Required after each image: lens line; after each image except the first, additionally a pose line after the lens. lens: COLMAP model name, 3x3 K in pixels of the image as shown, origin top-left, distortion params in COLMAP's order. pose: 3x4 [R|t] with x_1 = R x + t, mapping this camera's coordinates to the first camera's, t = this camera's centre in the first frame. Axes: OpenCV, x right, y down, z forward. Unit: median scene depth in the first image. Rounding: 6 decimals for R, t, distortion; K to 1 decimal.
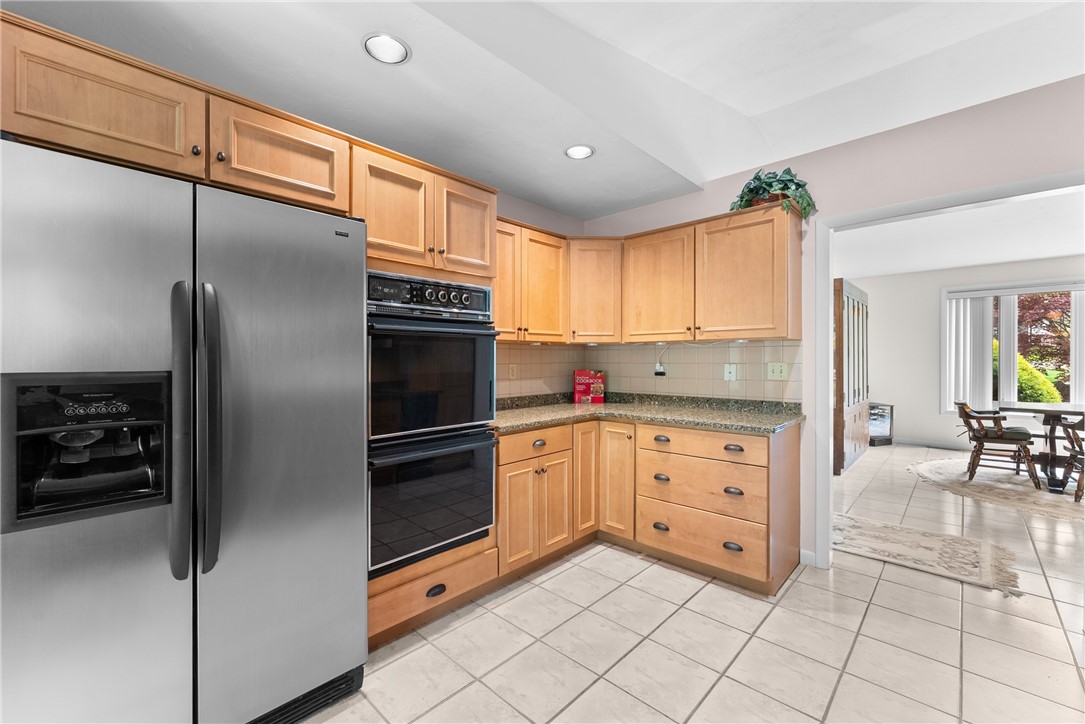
lens RADIAL K [[440.4, 0, 544.7], [0, 440.4, 361.7], [0, 0, 1]] dist [-0.000099, 0.000110]
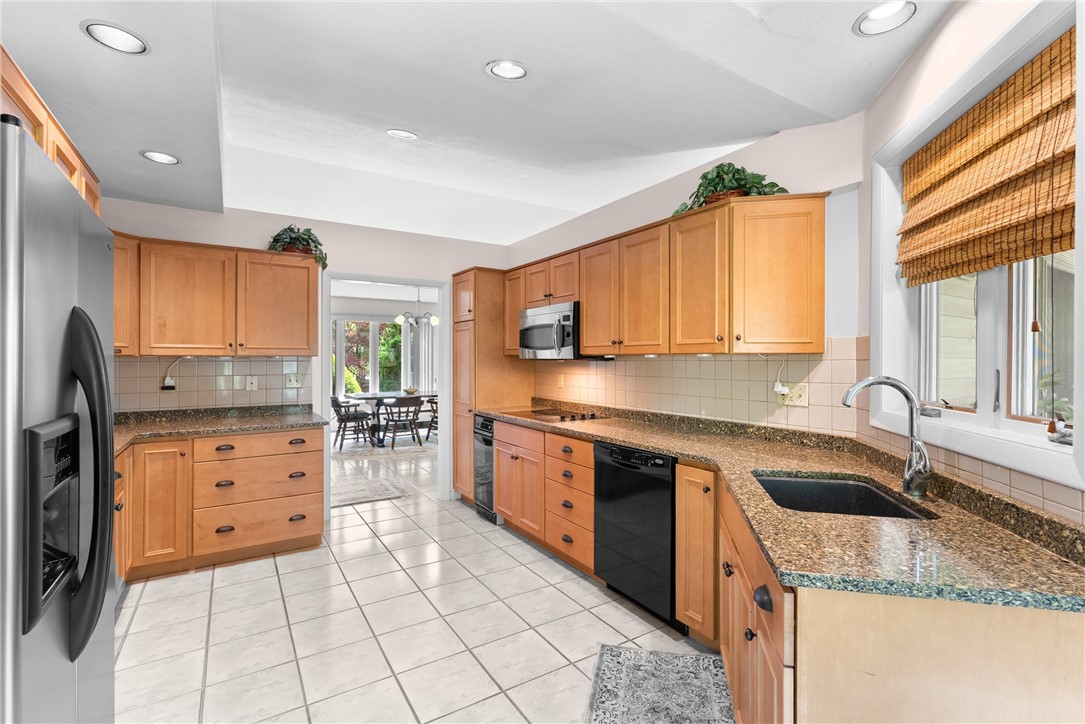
lens RADIAL K [[495.8, 0, 547.7], [0, 495.8, 359.2], [0, 0, 1]] dist [-0.000299, 0.000180]
pose [[0.232925, 0.001257, 0.972494, -0.621736], [0.001233, 0.999998, -0.001588, -0.033337], [-0.972494, 0.001569, 0.232923, -0.043301]]
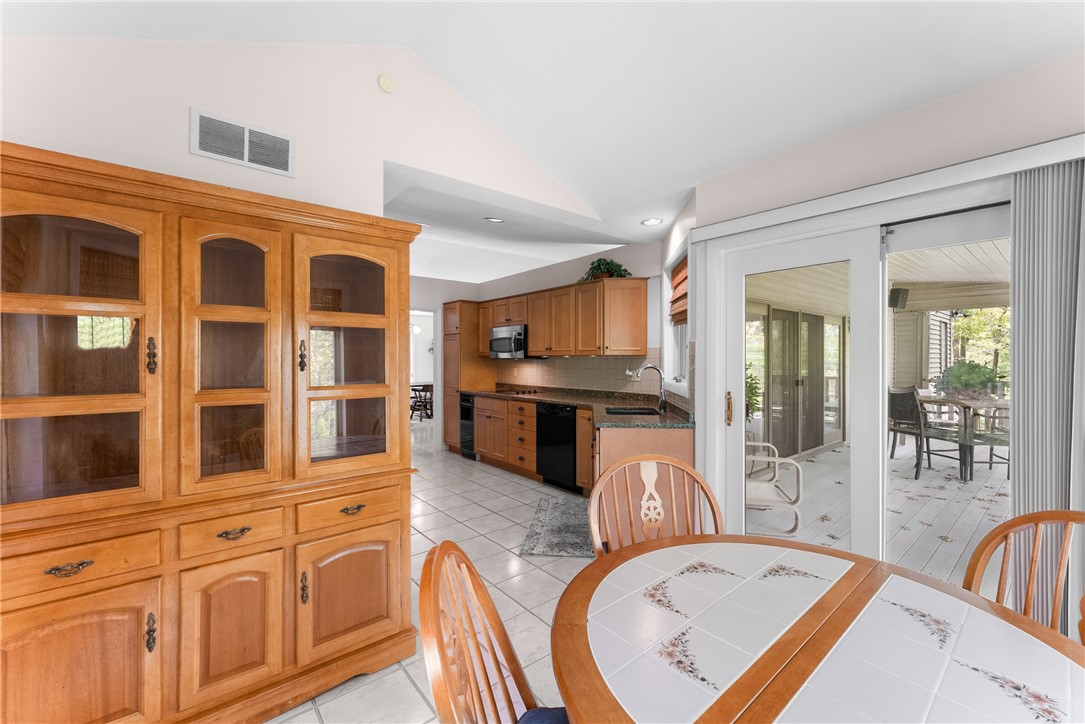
lens RADIAL K [[440.4, 0, 547.4], [0, 440.4, 360.2], [0, 0, 1]] dist [-0.000099, 0.000110]
pose [[0.110791, -0.002629, 0.993840, -1.583624], [0.003421, 0.999992, 0.002264, -0.030538], [-0.993838, 0.003149, 0.110799, -0.168021]]
